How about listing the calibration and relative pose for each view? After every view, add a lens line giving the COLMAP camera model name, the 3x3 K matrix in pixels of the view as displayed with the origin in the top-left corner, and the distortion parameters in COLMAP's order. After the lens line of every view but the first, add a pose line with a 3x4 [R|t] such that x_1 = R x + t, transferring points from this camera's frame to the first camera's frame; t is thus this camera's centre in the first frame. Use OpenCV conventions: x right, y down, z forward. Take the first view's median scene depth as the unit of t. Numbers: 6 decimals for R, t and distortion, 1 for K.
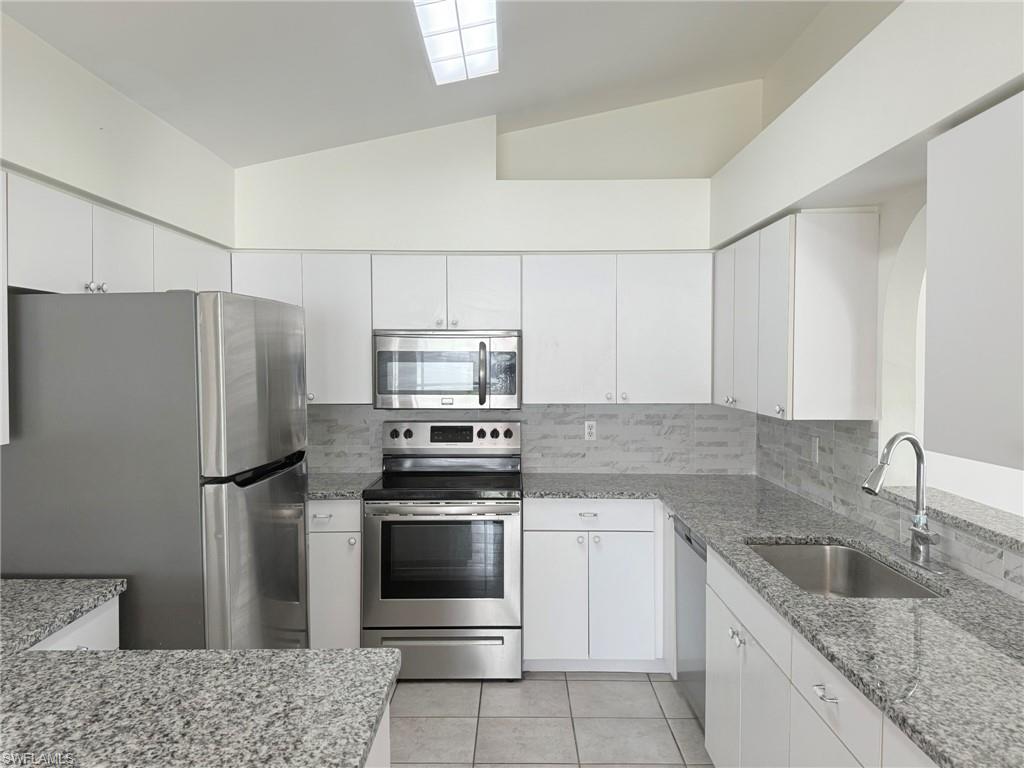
lens RADIAL K [[807.1, 0, 512.0], [0, 807.1, 384.0], [0, 0, 1]] dist [0.165431, -0.320054]
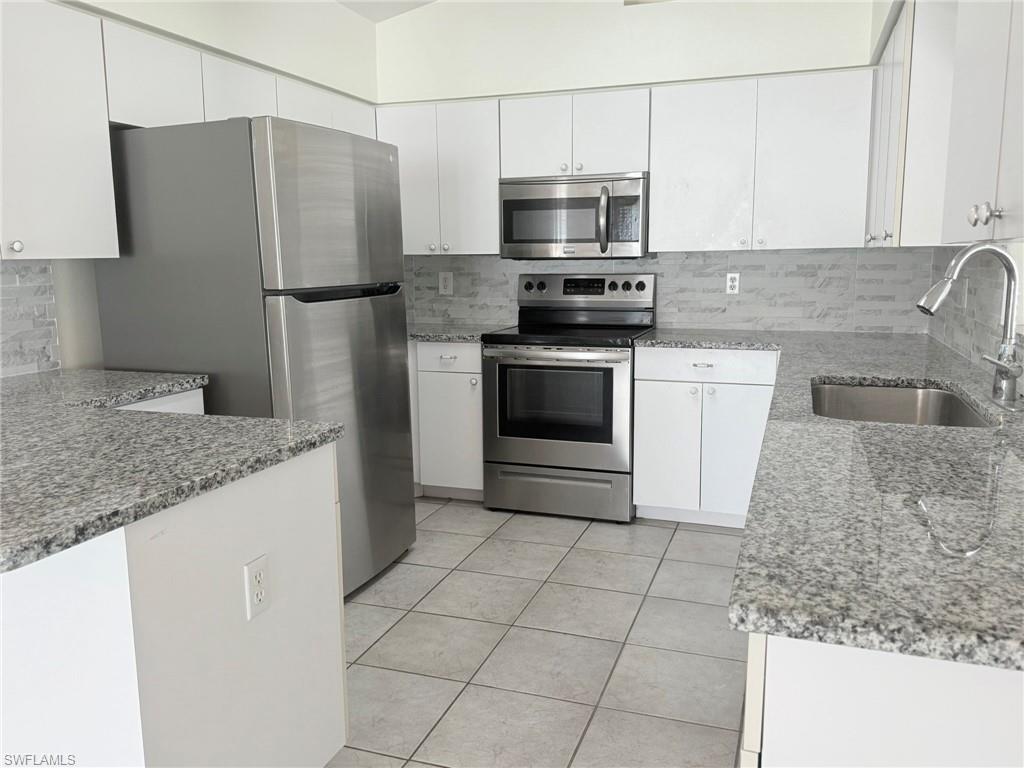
lens RADIAL K [[807.1, 0, 512.0], [0, 807.1, 384.0], [0, 0, 1]] dist [0.165431, -0.320054]
pose [[0.943795, 0.043082, -0.327711, 0.186281], [-0.000953, 0.991820, 0.127644, 0.057700], [0.330529, -0.120158, 0.936116, 0.027557]]
